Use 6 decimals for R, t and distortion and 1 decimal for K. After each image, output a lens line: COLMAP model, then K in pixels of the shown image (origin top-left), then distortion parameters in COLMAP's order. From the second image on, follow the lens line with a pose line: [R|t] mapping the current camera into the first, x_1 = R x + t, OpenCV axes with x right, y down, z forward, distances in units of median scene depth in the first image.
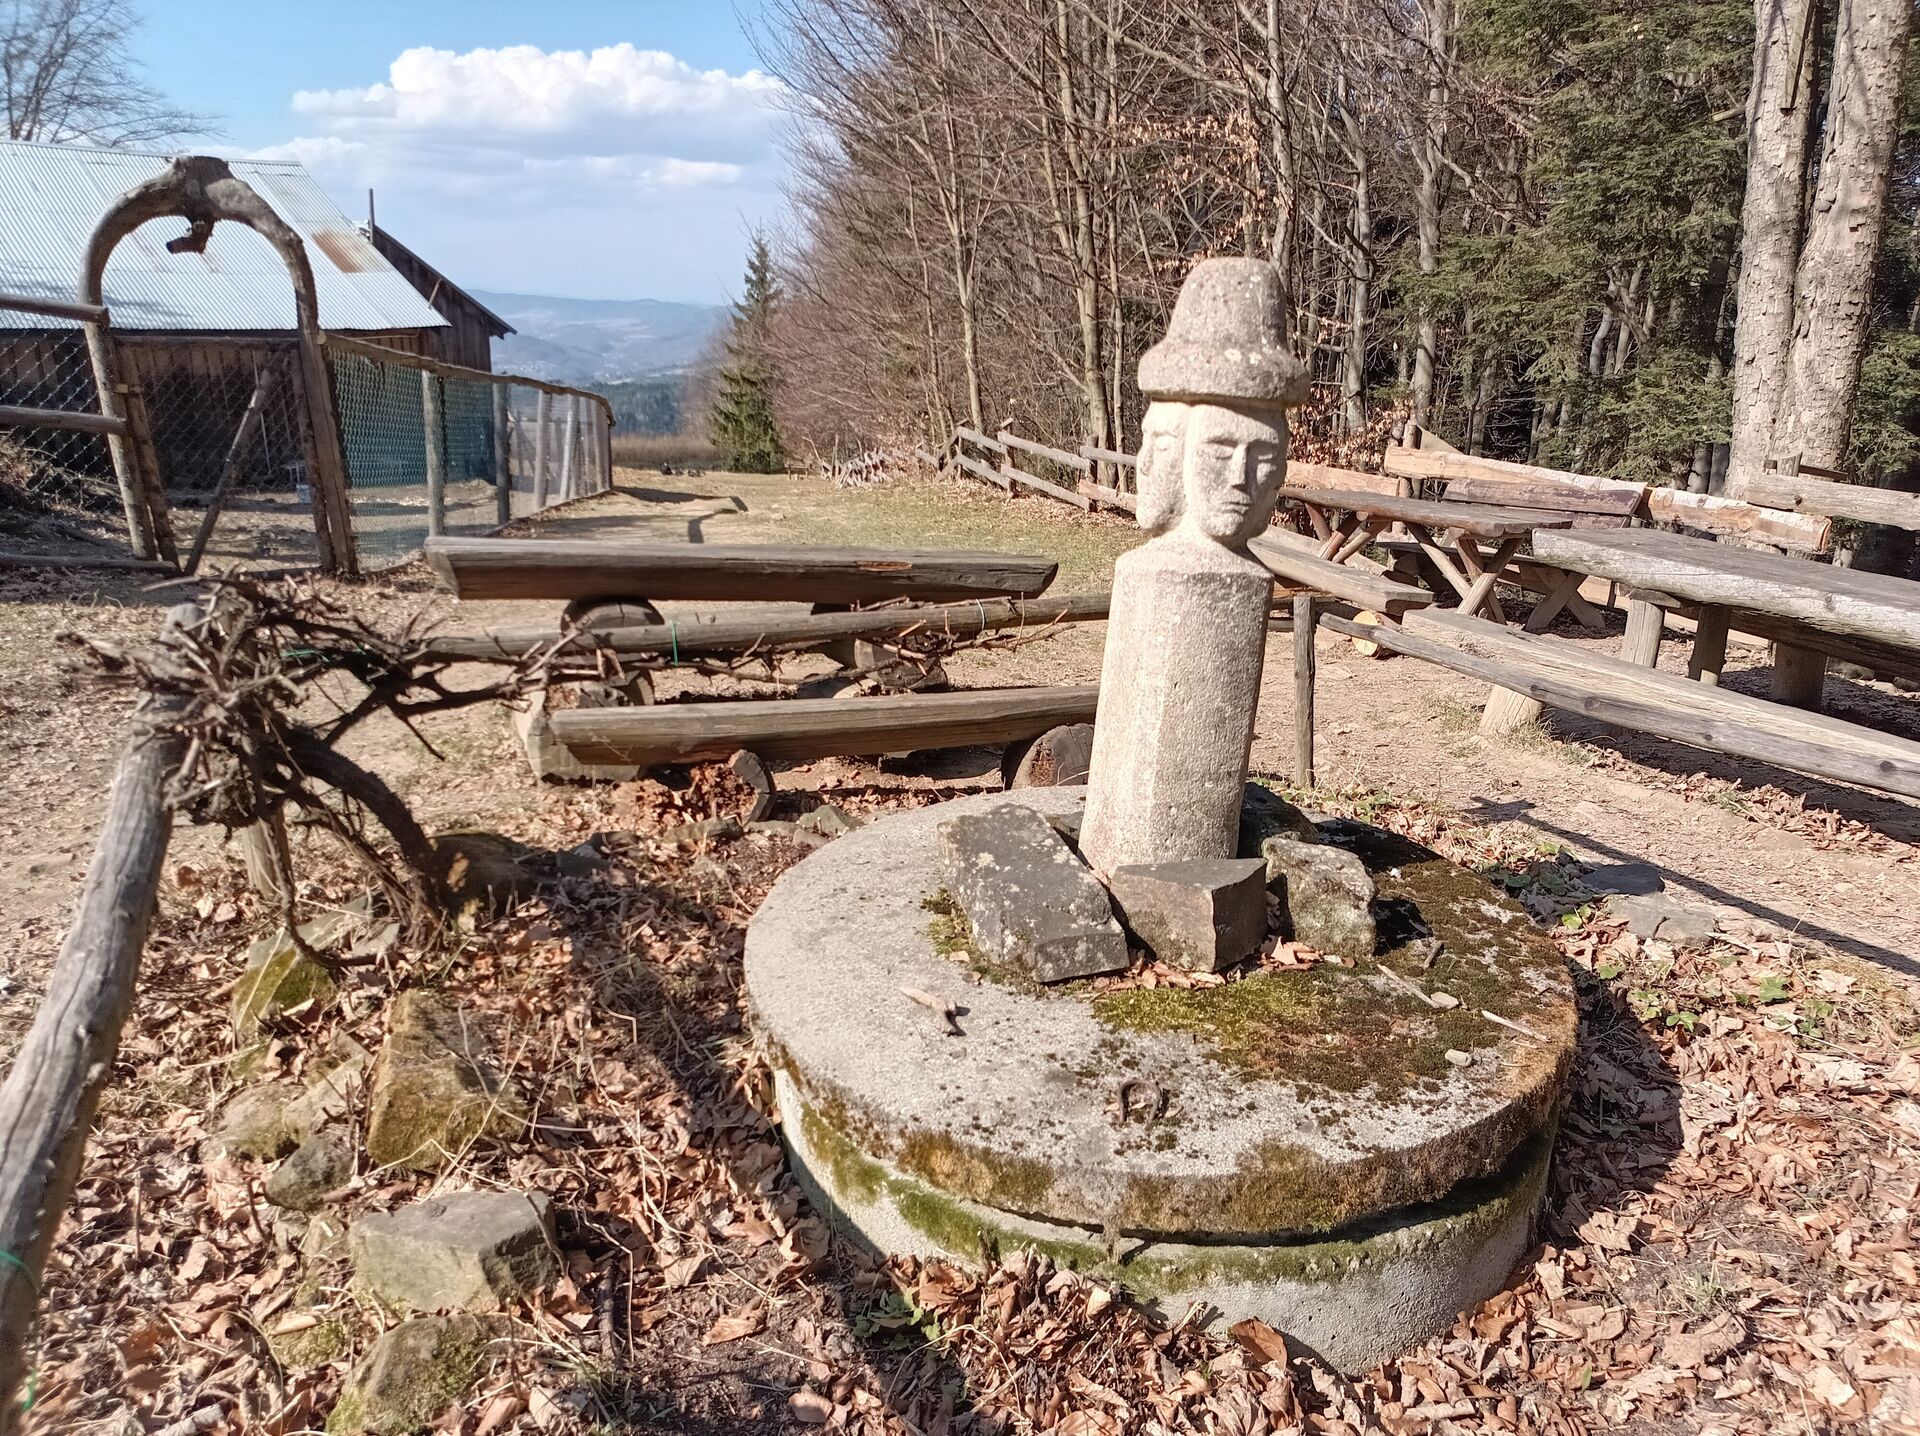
lens RADIAL K [[1375.0, 0, 962.3], [0, 1375.0, 714.2], [0, 0, 1]] dist [0.046061, 0.003330]
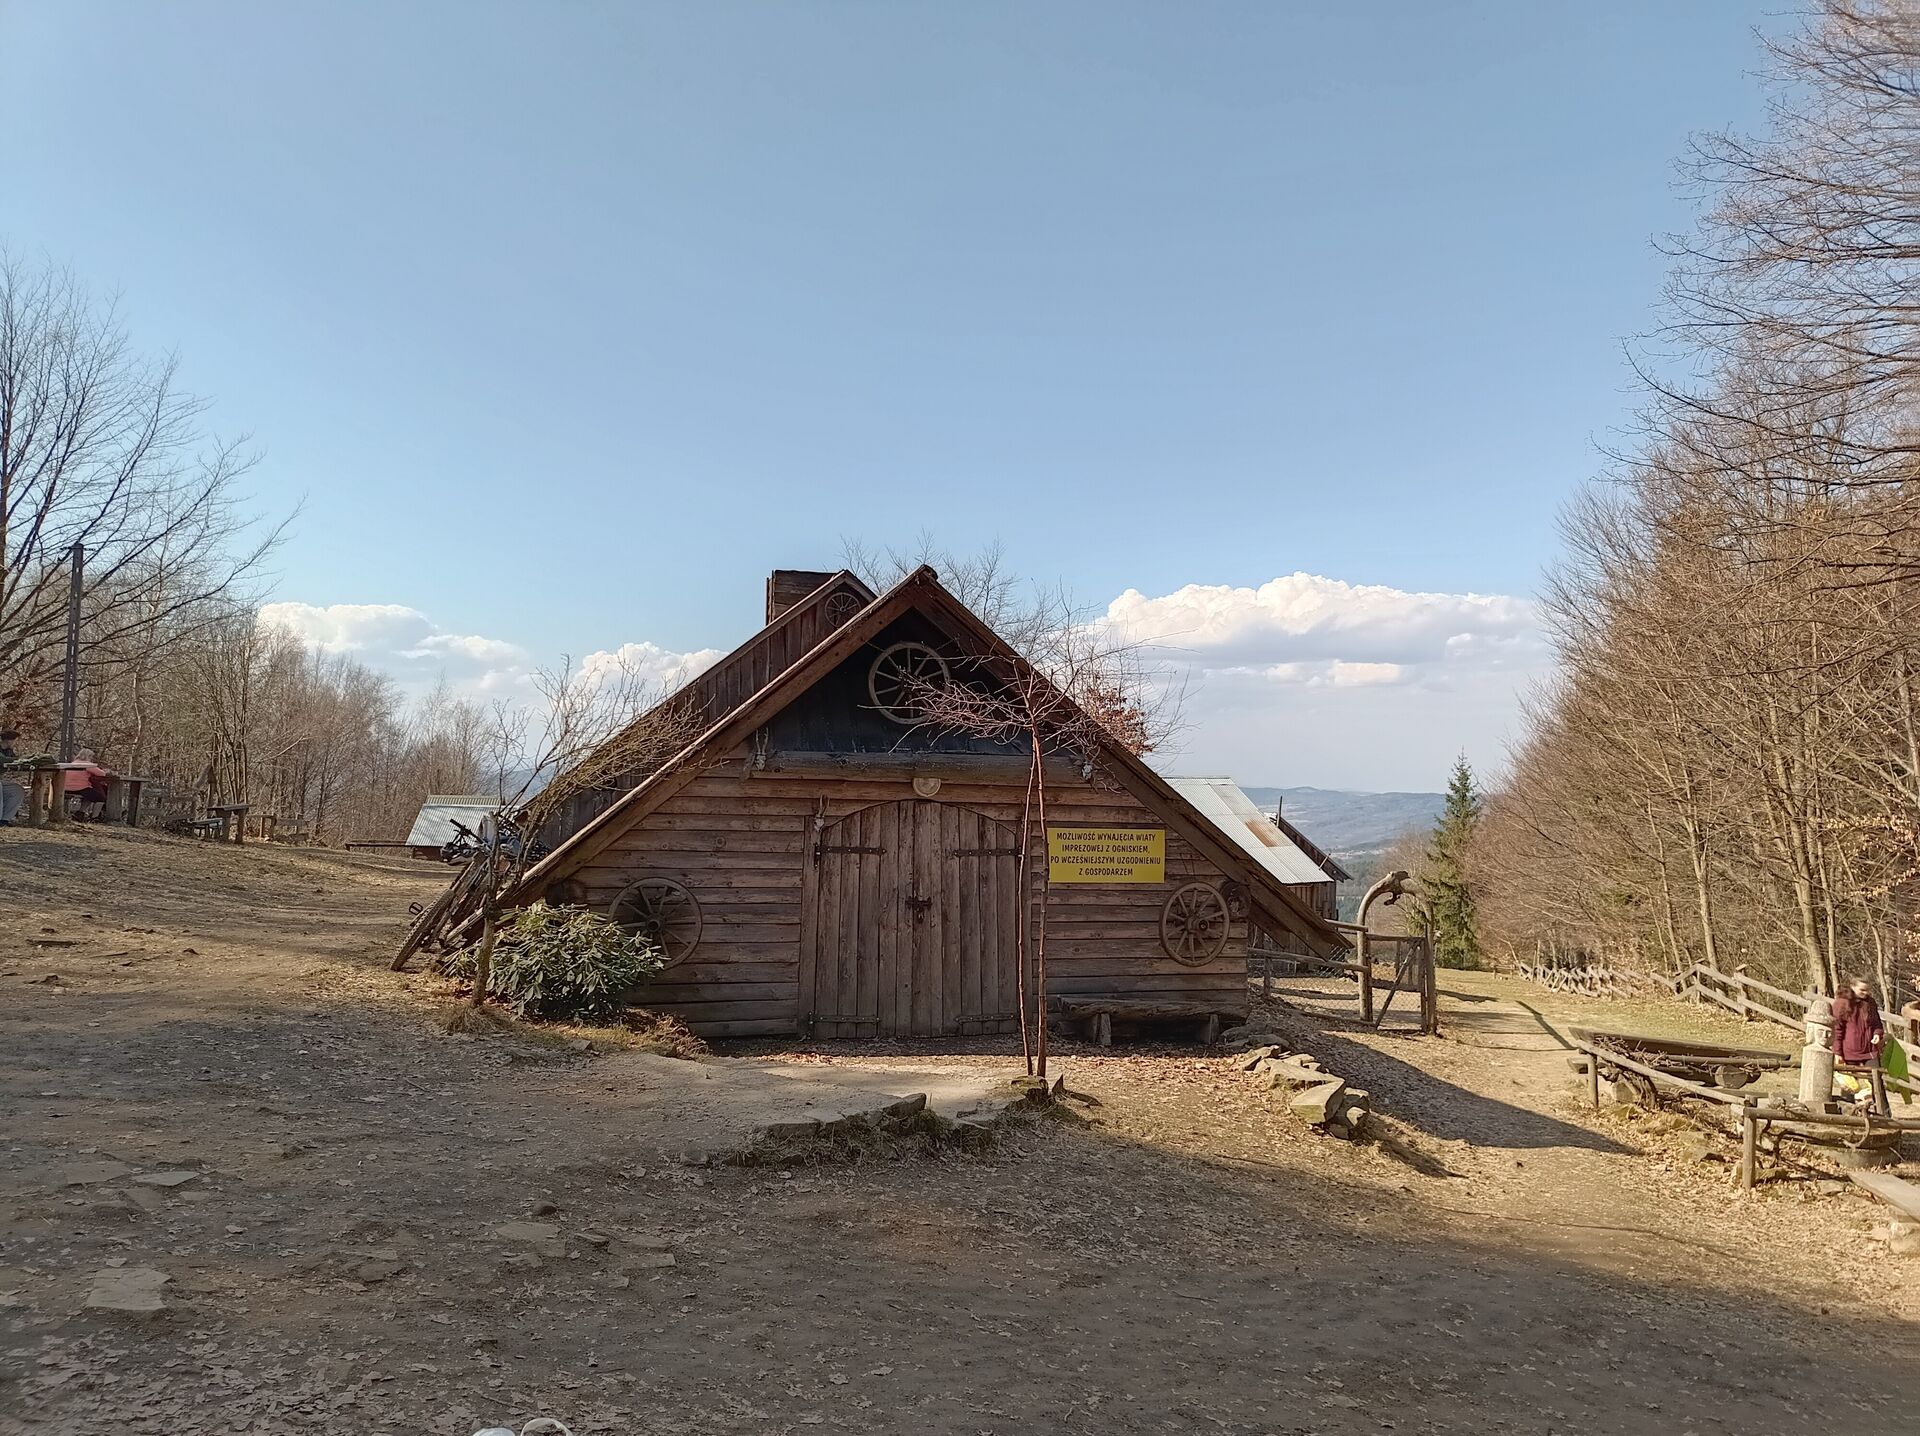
lens RADIAL K [[1375.0, 0, 965.2], [0, 1375.0, 717.0], [0, 0, 1]] dist [0.046061, 0.003330]
pose [[0.897634, -0.014083, -0.440516, -0.043807], [-0.134419, 0.943124, -0.304054, 0.084347], [0.419743, 0.332143, 0.844687, -0.593155]]
